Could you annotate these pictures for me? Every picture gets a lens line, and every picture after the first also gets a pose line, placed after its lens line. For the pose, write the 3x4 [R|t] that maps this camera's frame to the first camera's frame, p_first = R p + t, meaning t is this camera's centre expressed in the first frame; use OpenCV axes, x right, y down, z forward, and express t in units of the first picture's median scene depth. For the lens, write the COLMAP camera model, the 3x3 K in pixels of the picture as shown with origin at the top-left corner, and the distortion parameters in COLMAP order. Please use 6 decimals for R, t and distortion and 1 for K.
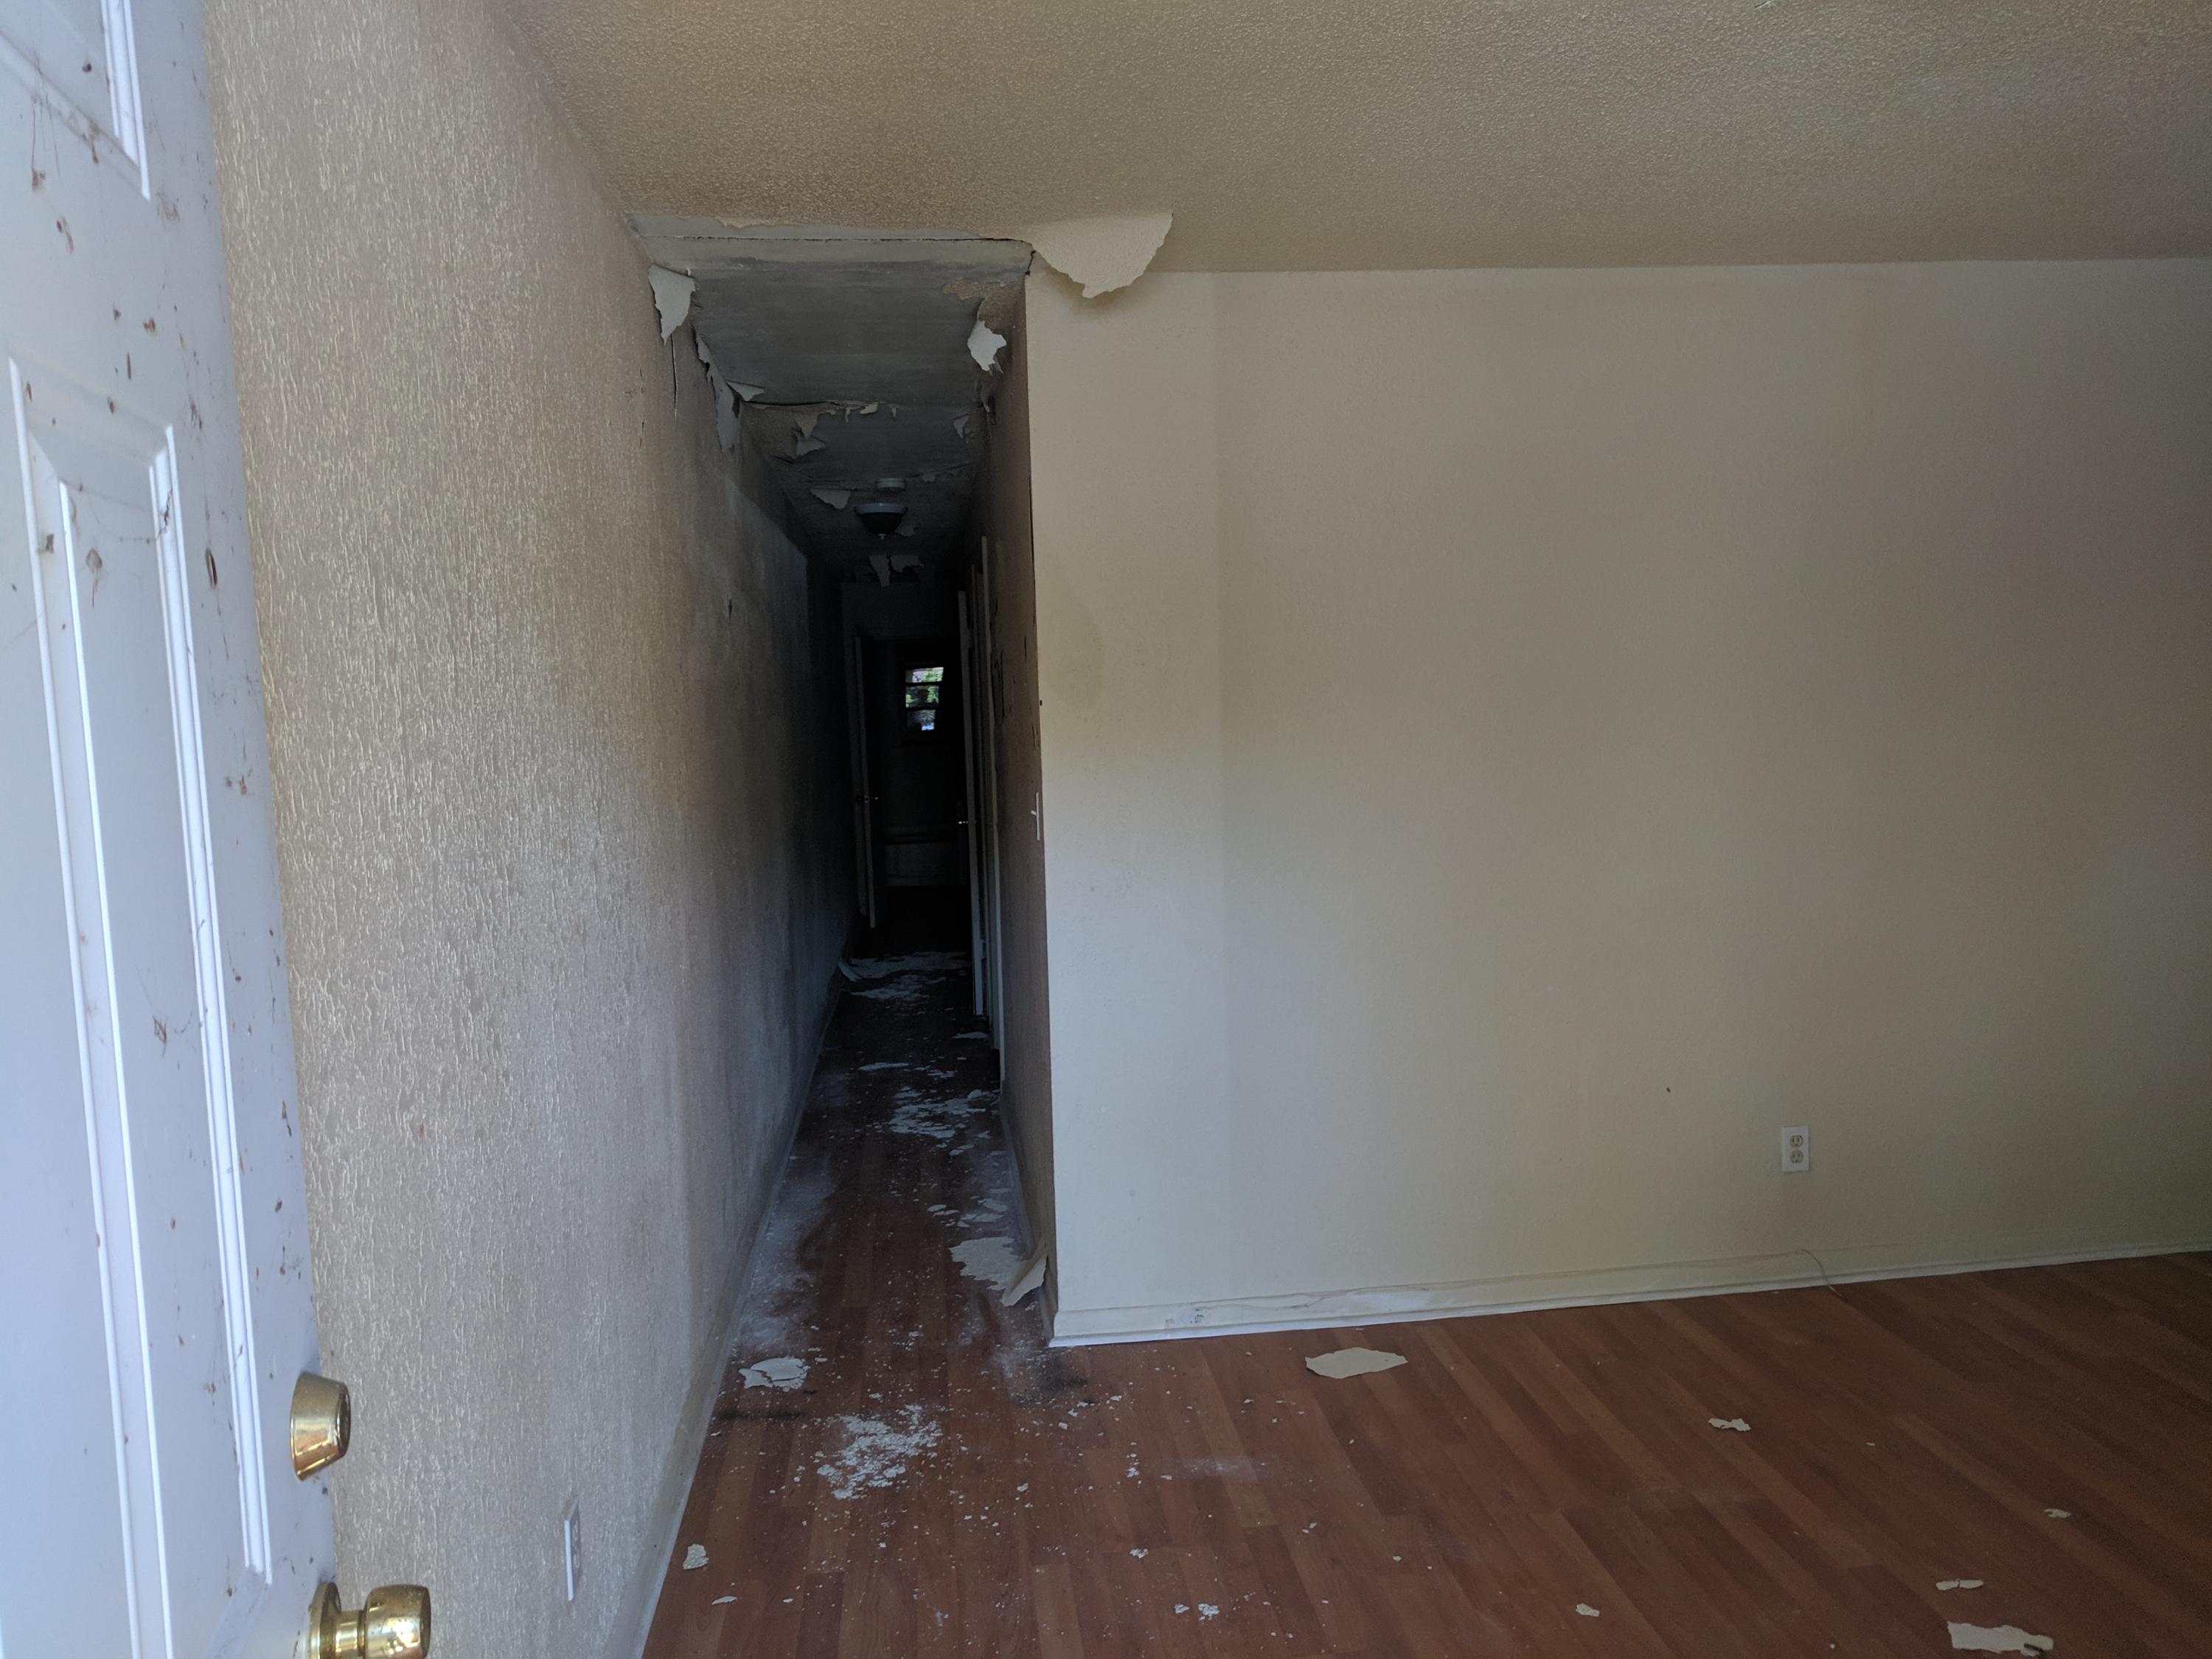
lens RADIAL K [[1676.8, 0, 1116.4], [0, 1676.8, 829.0], [0, 0, 1]] dist [0.007569, -0.007594]
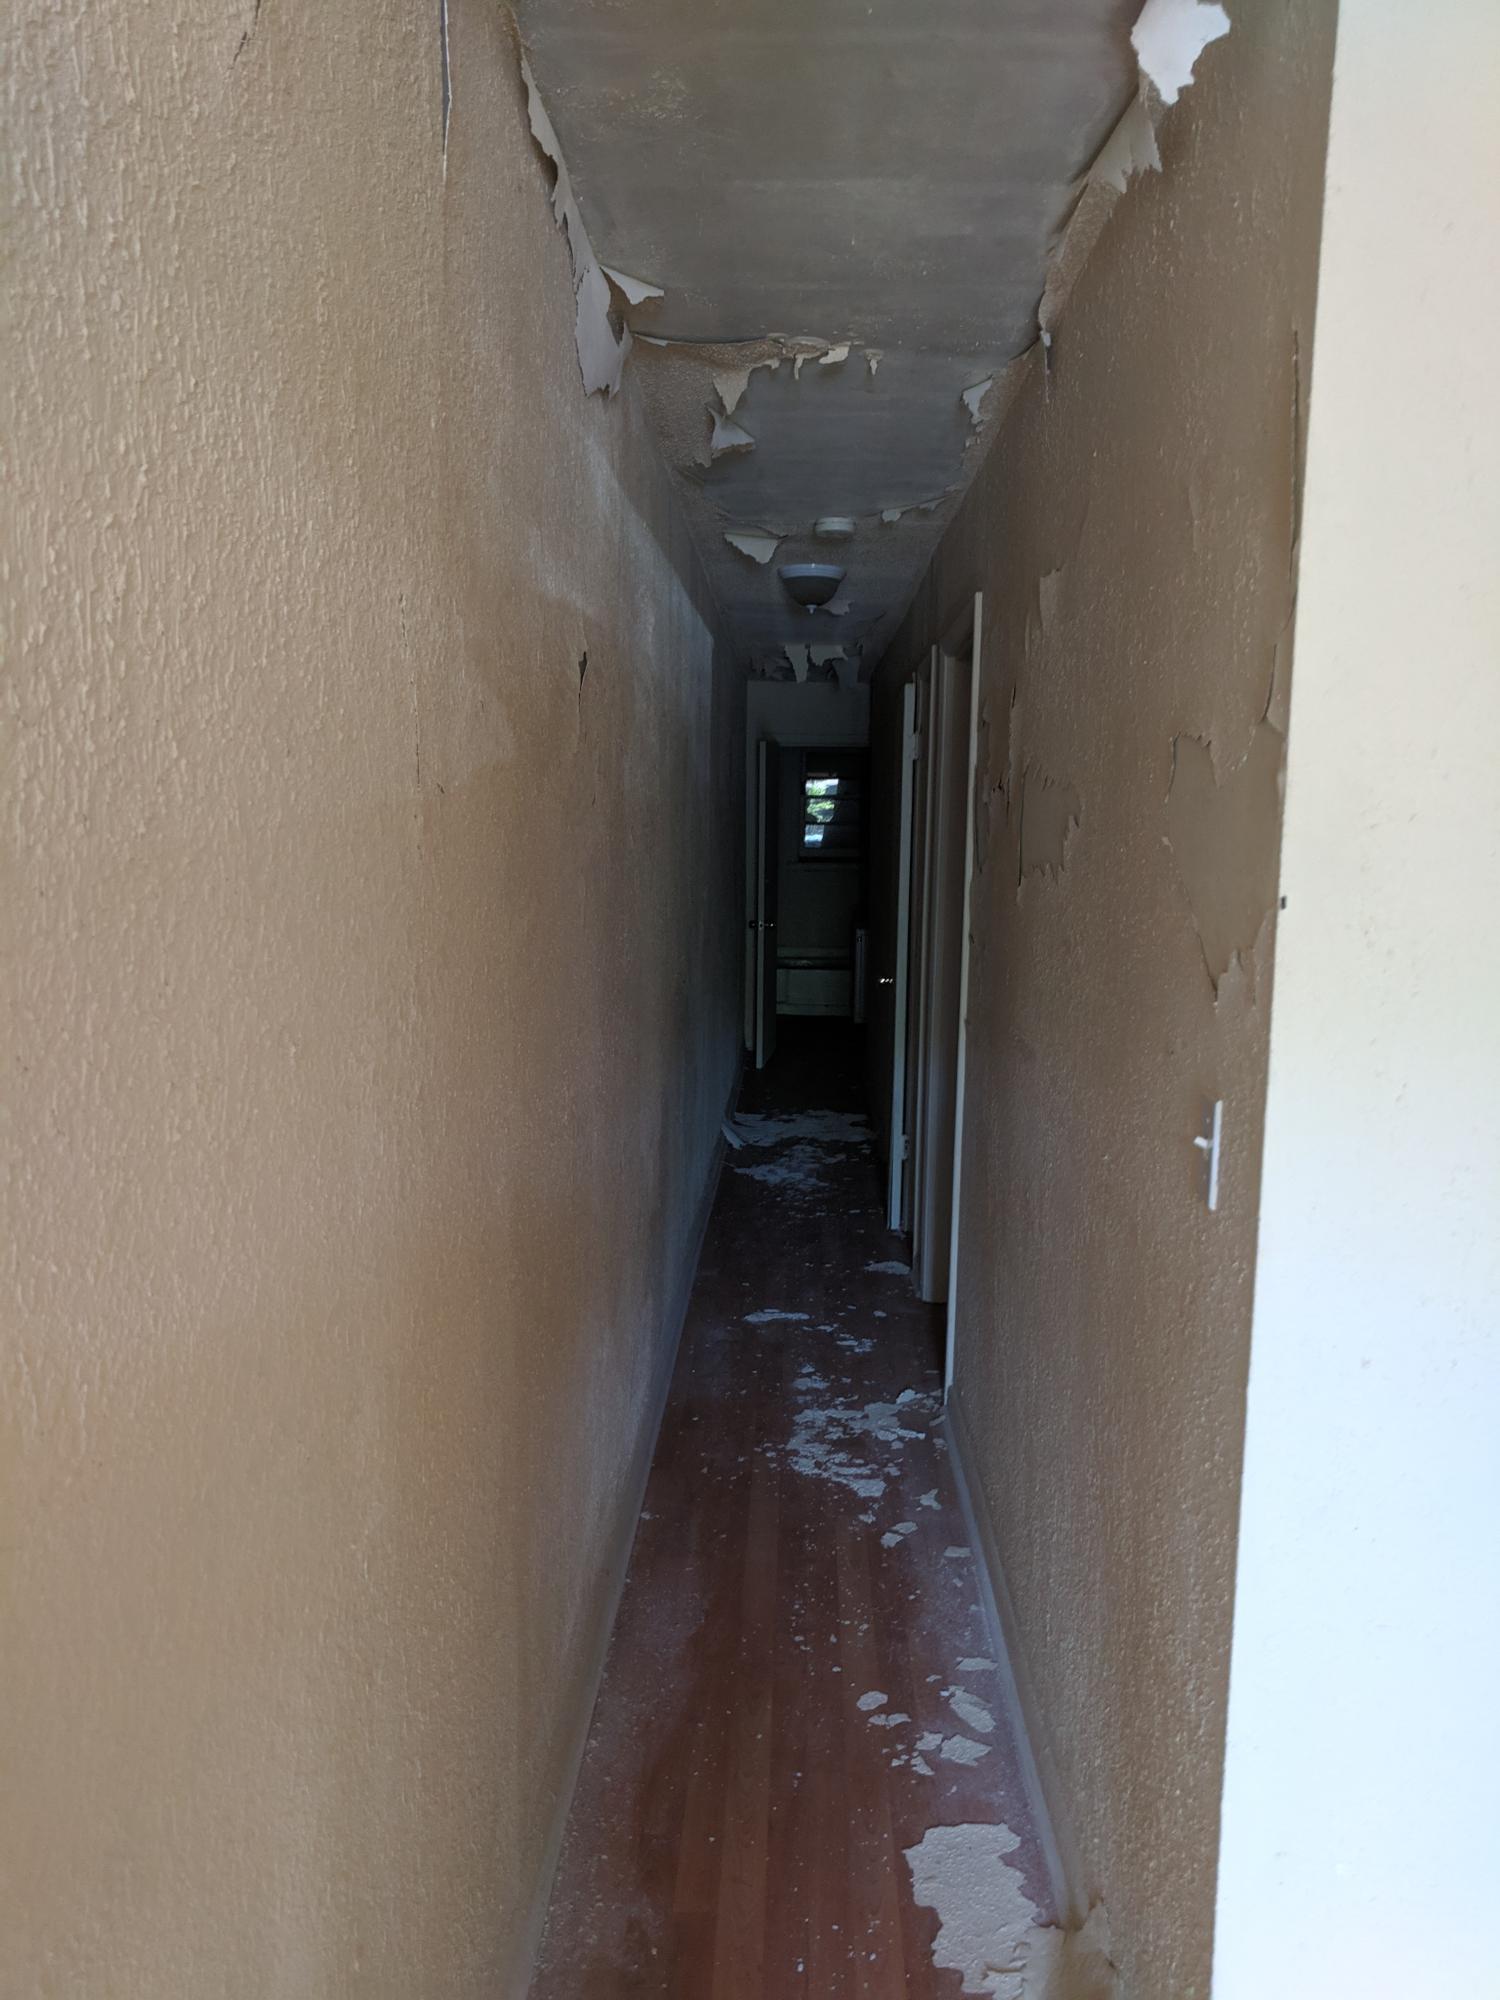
lens RADIAL K [[1516.1, 0, 743.9], [0, 1516.1, 1005.8], [0, 0, 1]] dist [0.007569, -0.007594]
pose [[0.987136, 0.066851, -0.145238, -0.072573], [-0.059173, 0.996644, 0.056561, -0.038919], [0.148531, -0.047239, 0.987779, 0.380510]]
